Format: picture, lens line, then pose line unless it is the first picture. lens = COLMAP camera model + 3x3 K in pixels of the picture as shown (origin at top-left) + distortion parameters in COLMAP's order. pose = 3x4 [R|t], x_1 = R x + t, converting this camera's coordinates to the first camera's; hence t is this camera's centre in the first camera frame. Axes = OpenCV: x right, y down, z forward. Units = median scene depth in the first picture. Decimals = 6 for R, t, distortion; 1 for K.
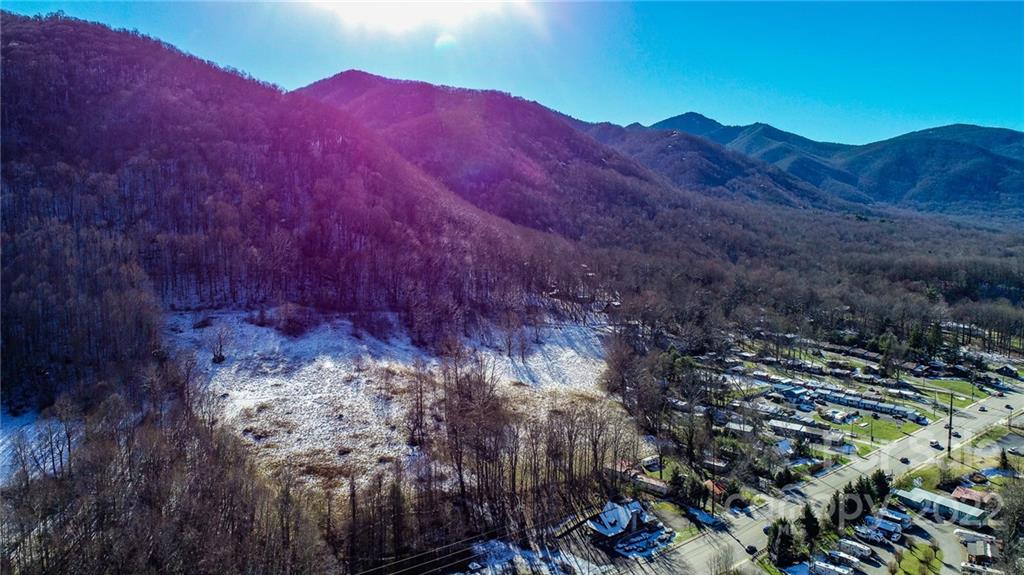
lens RADIAL K [[679.4, 0, 512.0], [0, 679.4, 287.5], [0, 0, 1]] dist [-0.002156, -0.001444]
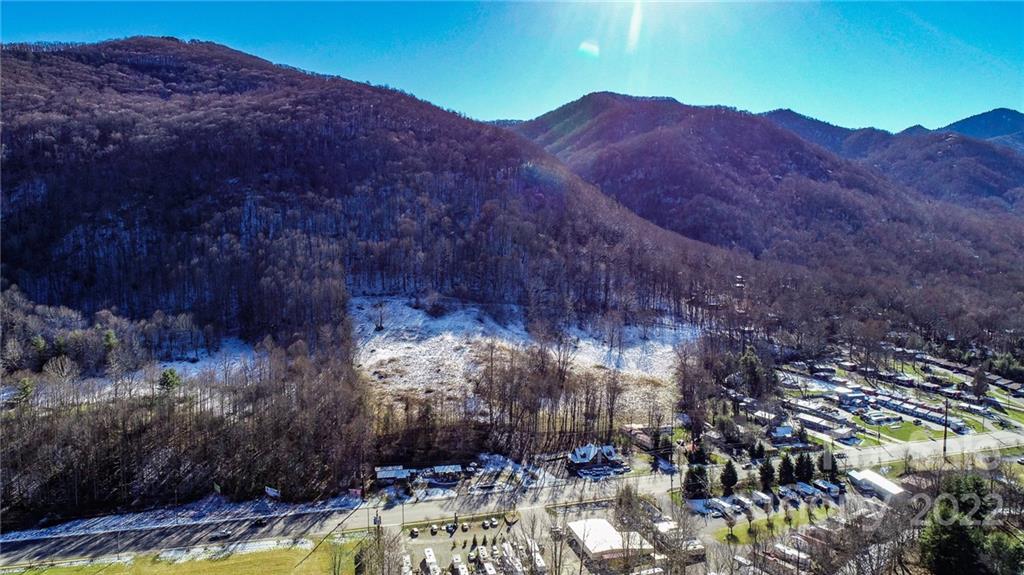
lens RADIAL K [[679.4, 0, 512.0], [0, 679.4, 287.5], [0, 0, 1]] dist [-0.002156, -0.001444]
pose [[0.927077, 0.037865, -0.372954, 0.212982], [-0.044248, 0.998984, -0.008566, 0.010674], [0.372251, 0.024444, 0.927810, -0.138882]]
